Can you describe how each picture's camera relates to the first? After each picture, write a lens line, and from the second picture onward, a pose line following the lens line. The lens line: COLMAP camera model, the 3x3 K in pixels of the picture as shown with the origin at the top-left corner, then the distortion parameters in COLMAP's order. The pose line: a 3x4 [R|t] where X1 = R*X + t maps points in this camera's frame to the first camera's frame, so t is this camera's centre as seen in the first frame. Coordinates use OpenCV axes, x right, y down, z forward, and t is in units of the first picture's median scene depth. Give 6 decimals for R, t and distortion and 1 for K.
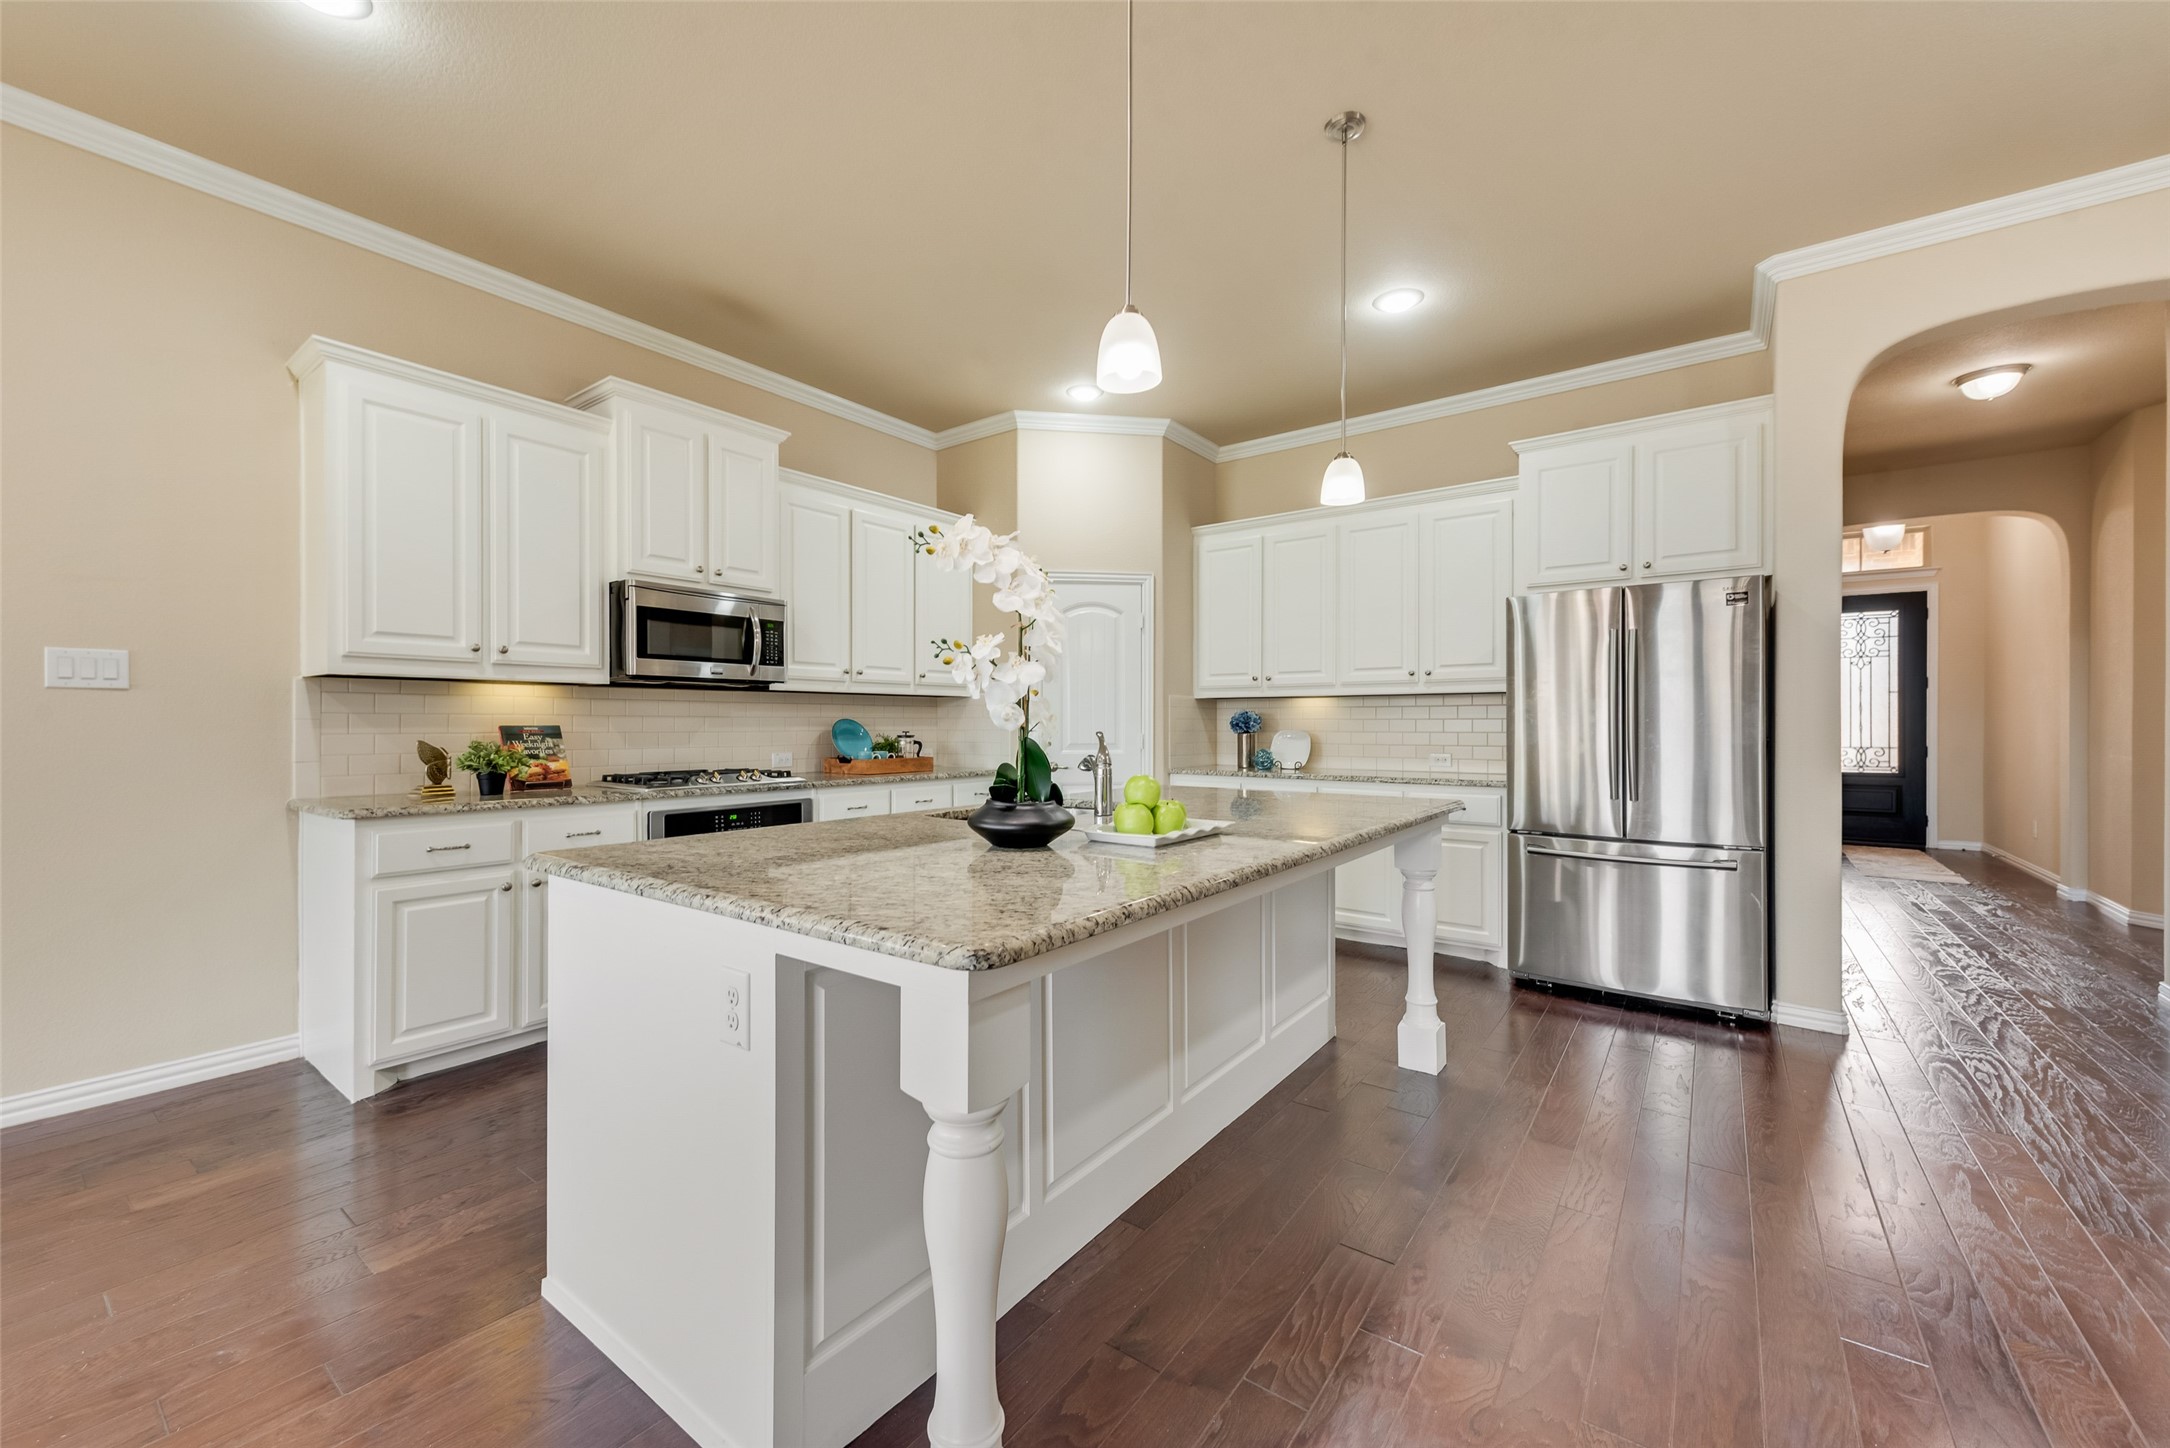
lens RADIAL K [[853.4, 0, 1085.0], [0, 853.4, 724.0], [0, 0, 1]] dist [0.006560, -0.000111]
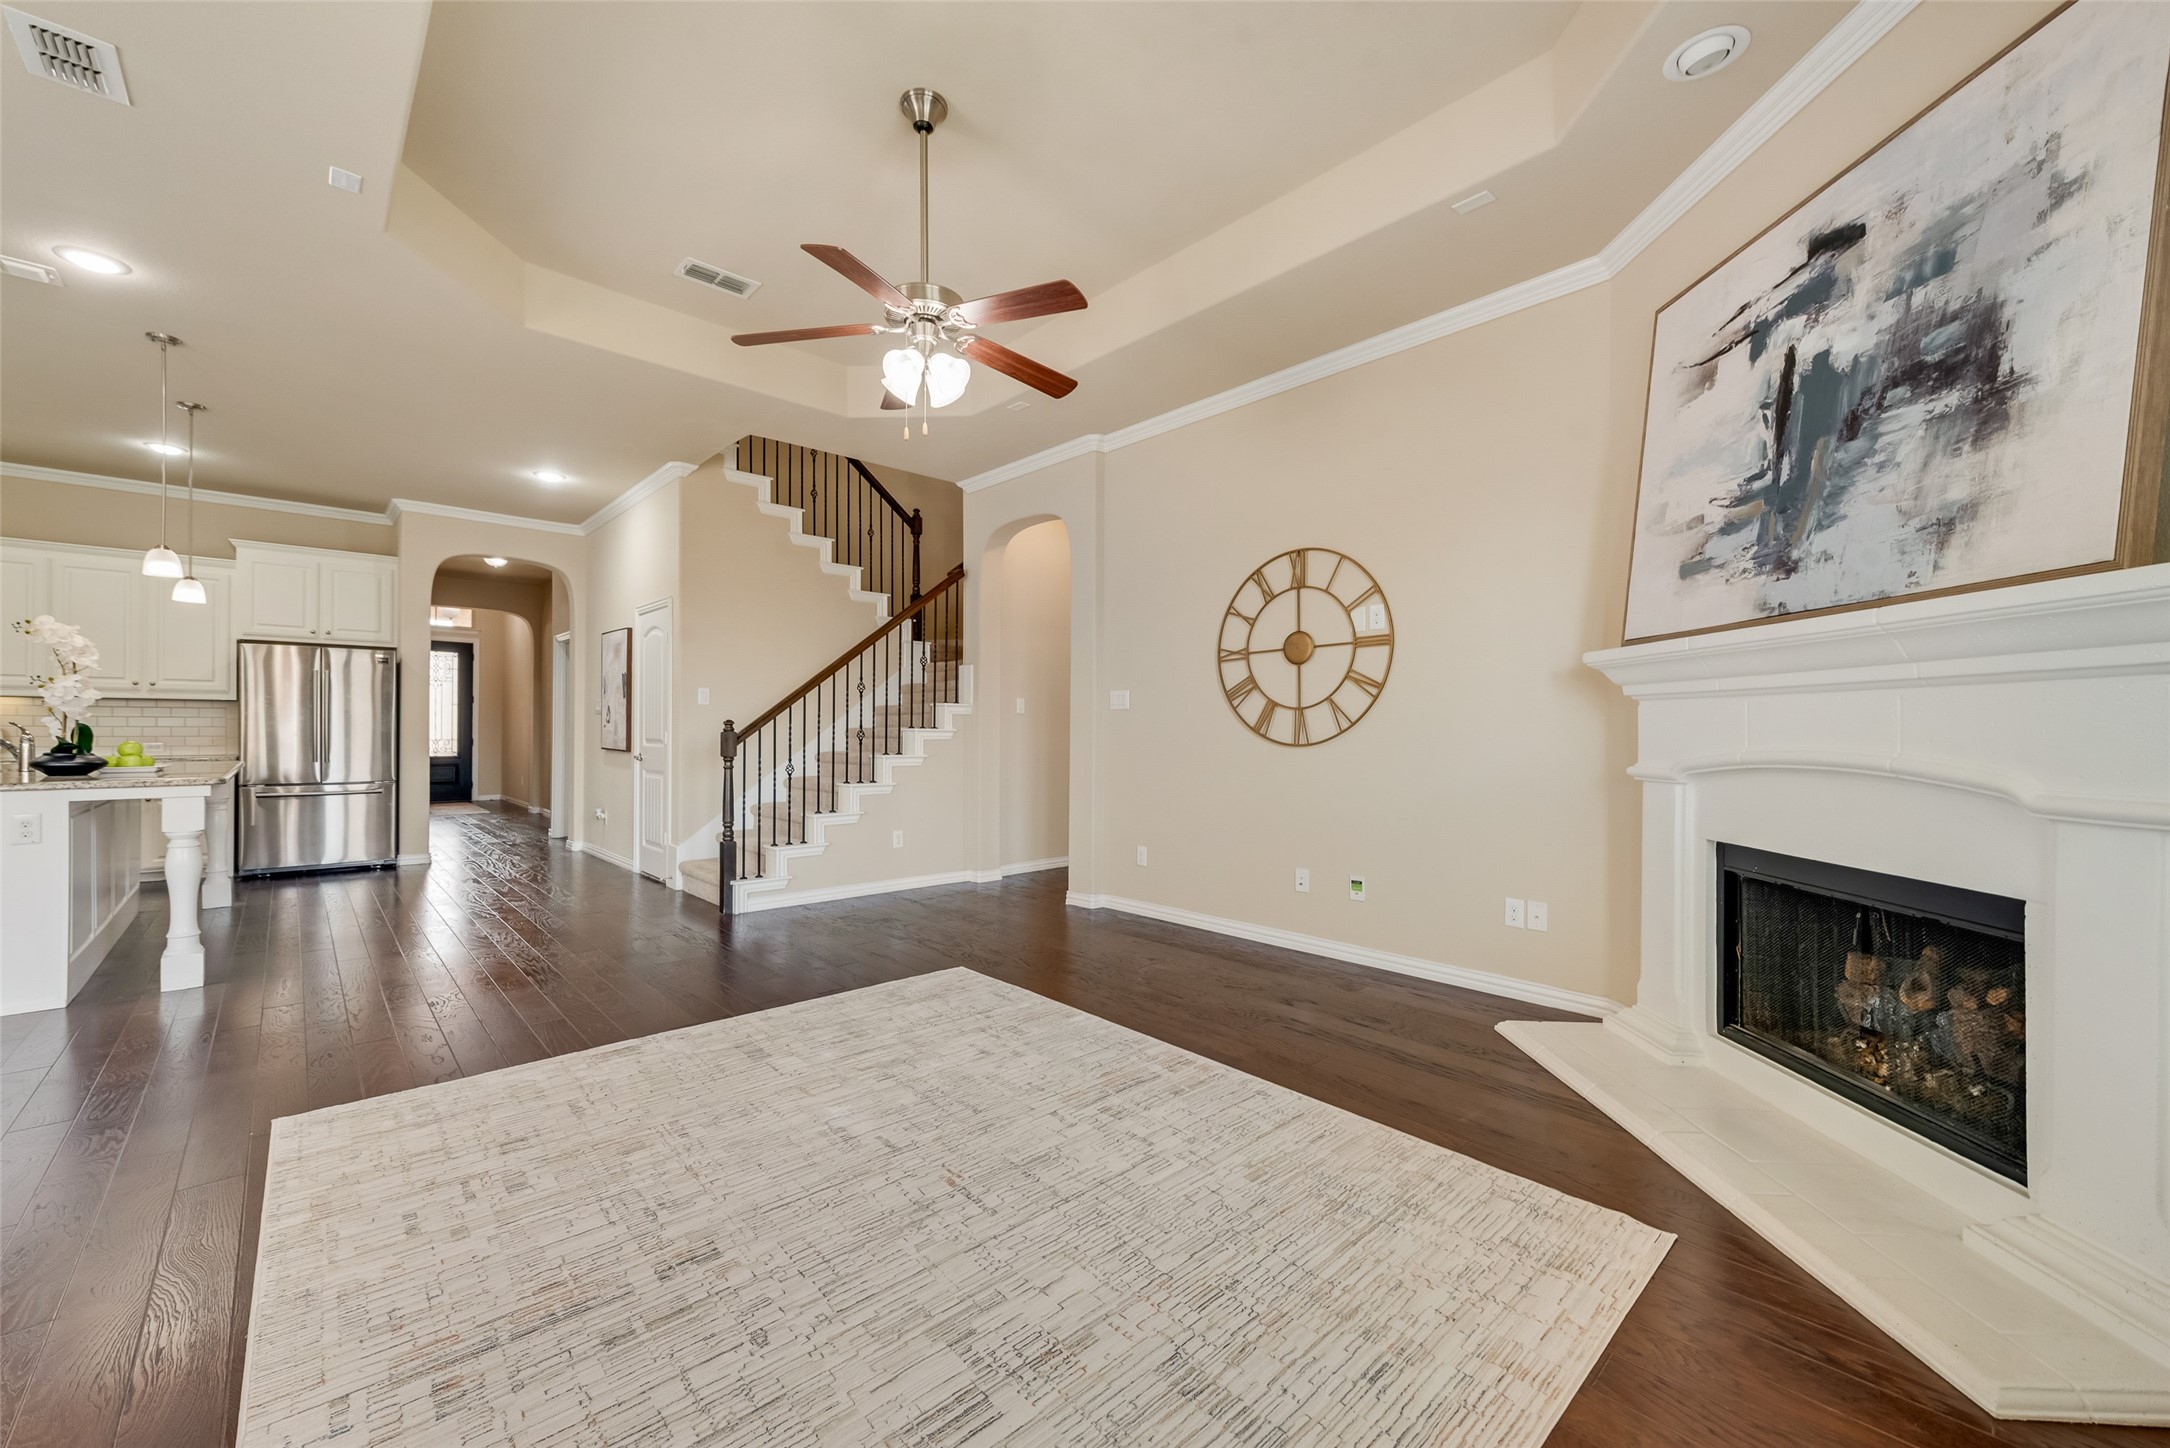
lens RADIAL K [[853.4, 0, 1085.0], [0, 853.4, 724.0], [0, 0, 1]] dist [0.006560, -0.000111]
pose [[0.182573, 0.007721, 0.983162, -0.747272], [-0.004759, 0.999964, -0.006969, 0.008855], [-0.983181, -0.003407, 0.182603, -0.810098]]
